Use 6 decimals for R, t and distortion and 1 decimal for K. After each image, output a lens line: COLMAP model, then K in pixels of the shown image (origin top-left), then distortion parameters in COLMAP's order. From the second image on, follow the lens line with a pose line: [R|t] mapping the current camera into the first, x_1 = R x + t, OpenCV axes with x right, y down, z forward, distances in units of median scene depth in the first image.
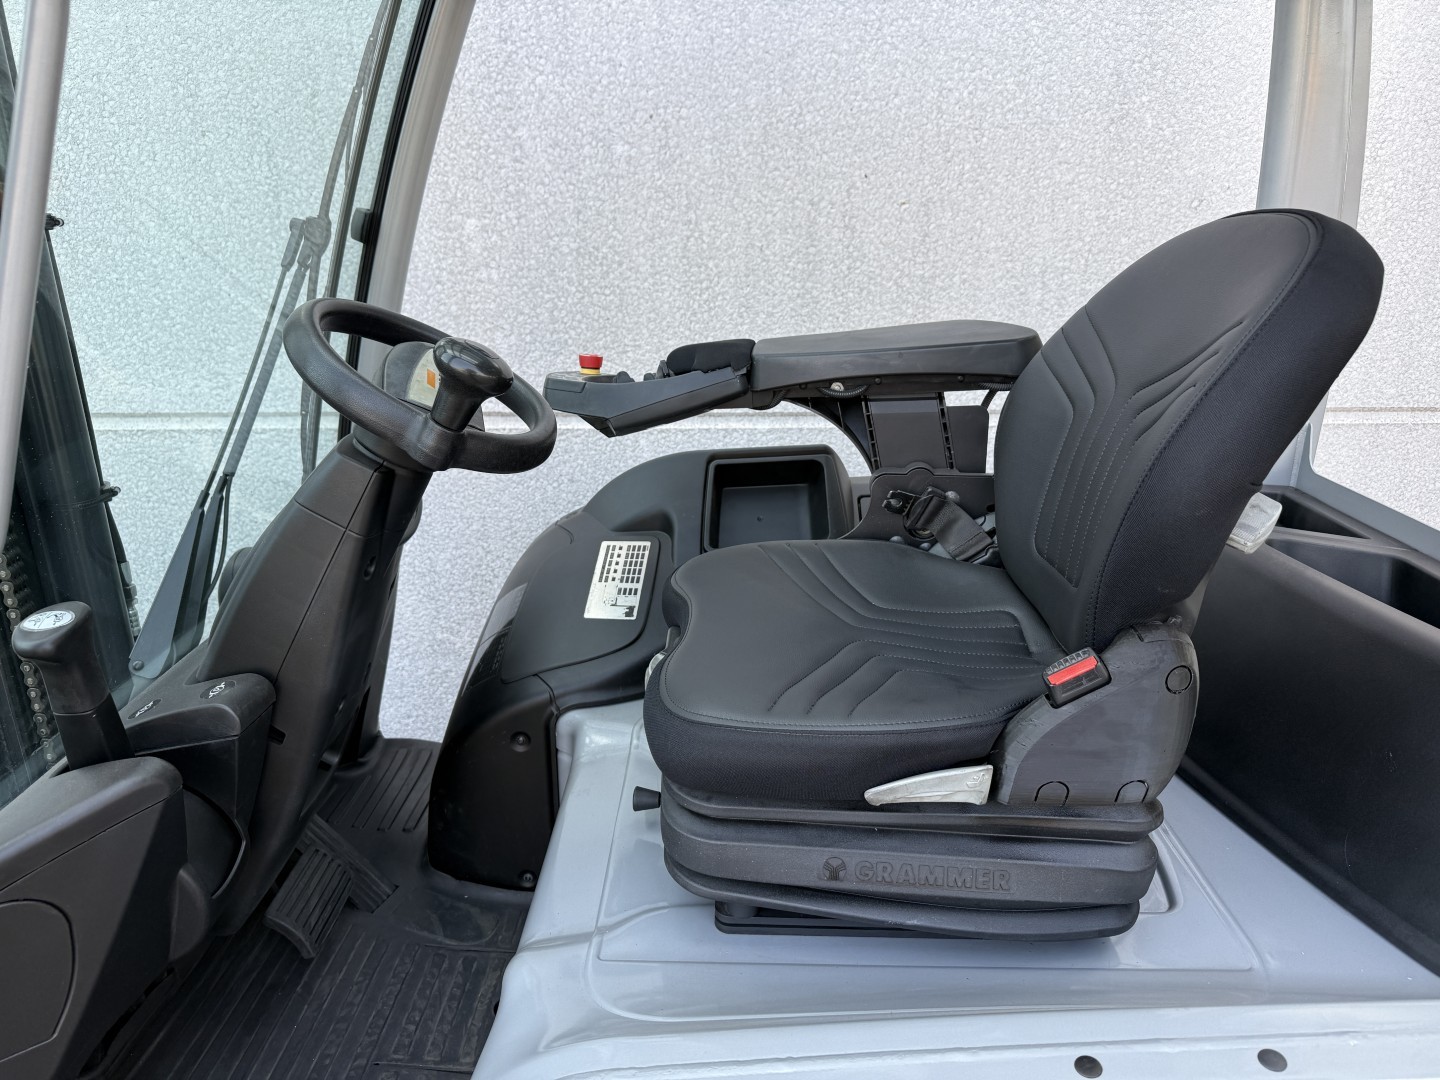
lens RADIAL K [[1023.4, 0, 736.6], [0, 1023.4, 545.9], [0, 0, 1]] dist [0.024547, -0.025326]
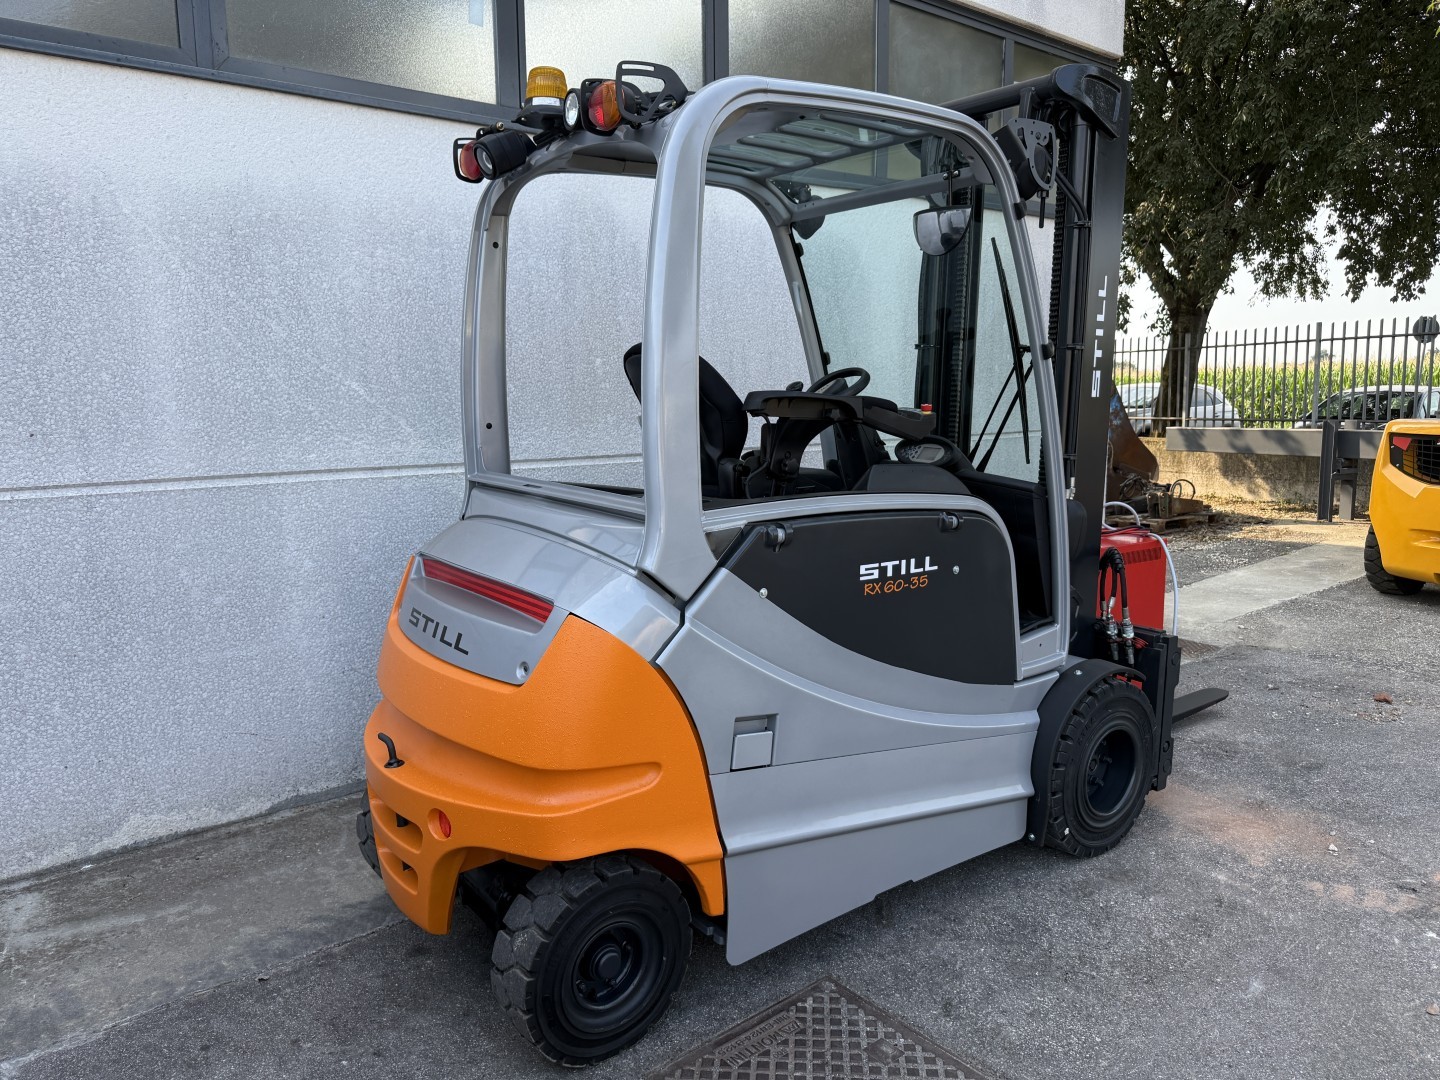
lens RADIAL K [[1023.4, 0, 735.0], [0, 1023.4, 546.0], [0, 0, 1]] dist [0.024547, -0.025326]
pose [[0.805249, -0.104785, 0.583604, -1.222909], [0.191649, 0.977426, -0.088939, 0.262583], [-0.561110, 0.183465, 0.807153, -0.671502]]
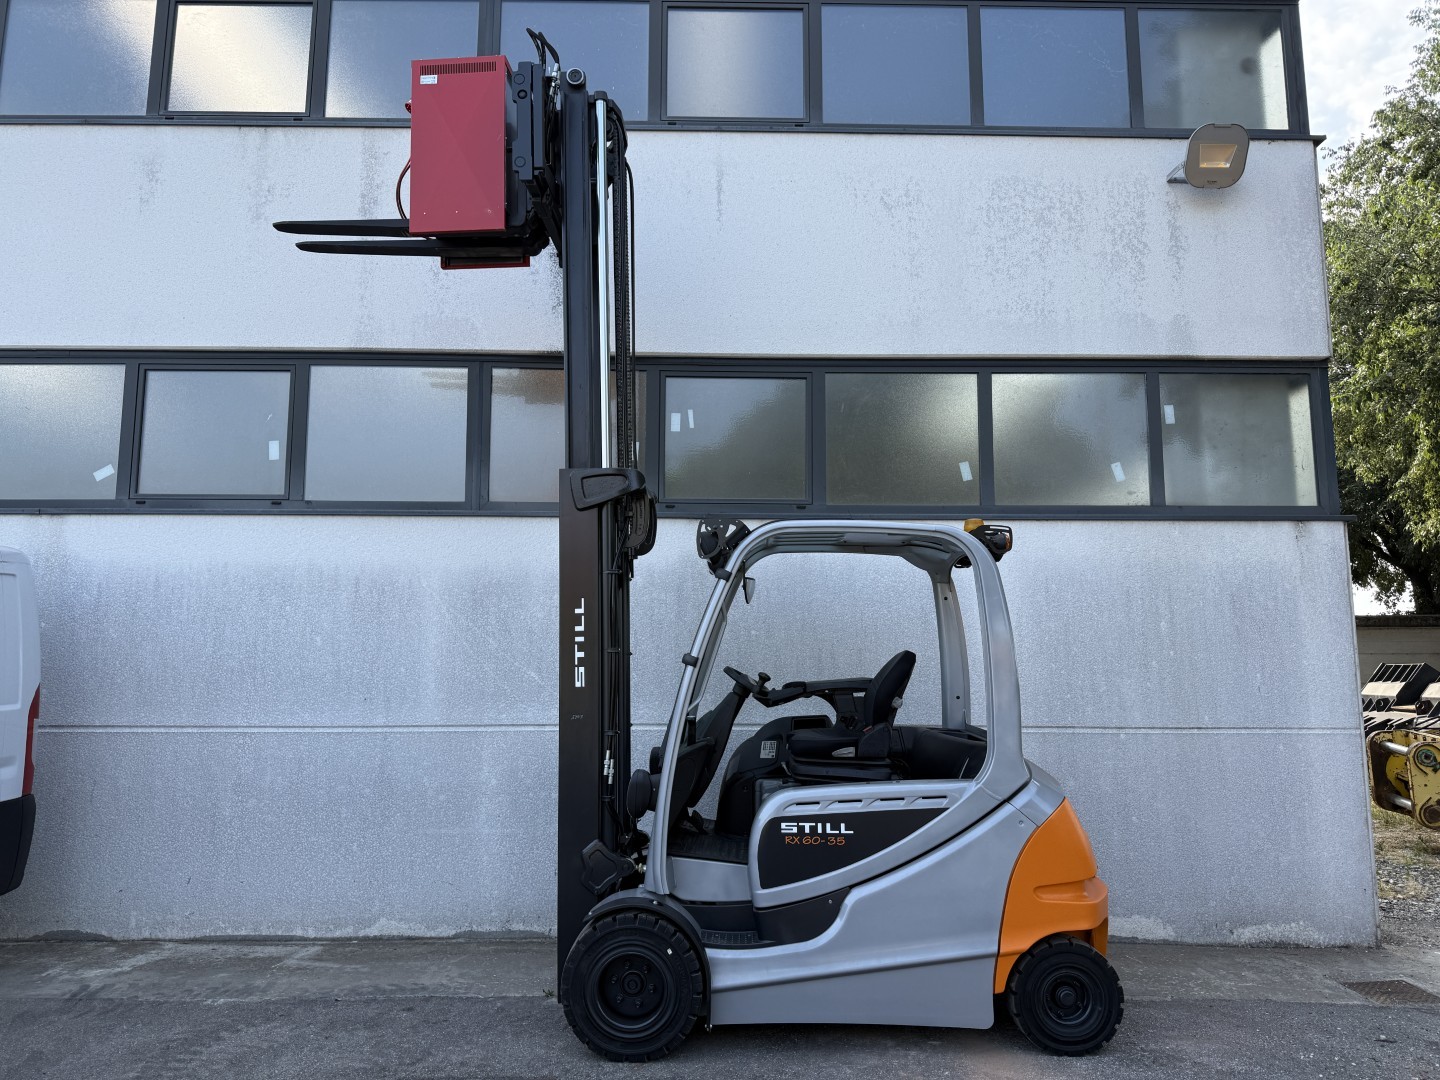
lens RADIAL K [[1023.4, 0, 717.5], [0, 1023.4, 540.9], [0, 0, 1]] dist [0.024547, -0.025326]
pose [[0.999401, -0.007928, -0.033697, -0.109900], [-0.007010, 0.906902, -0.421284, 0.580258], [0.033900, 0.421268, 0.906303, -1.689485]]
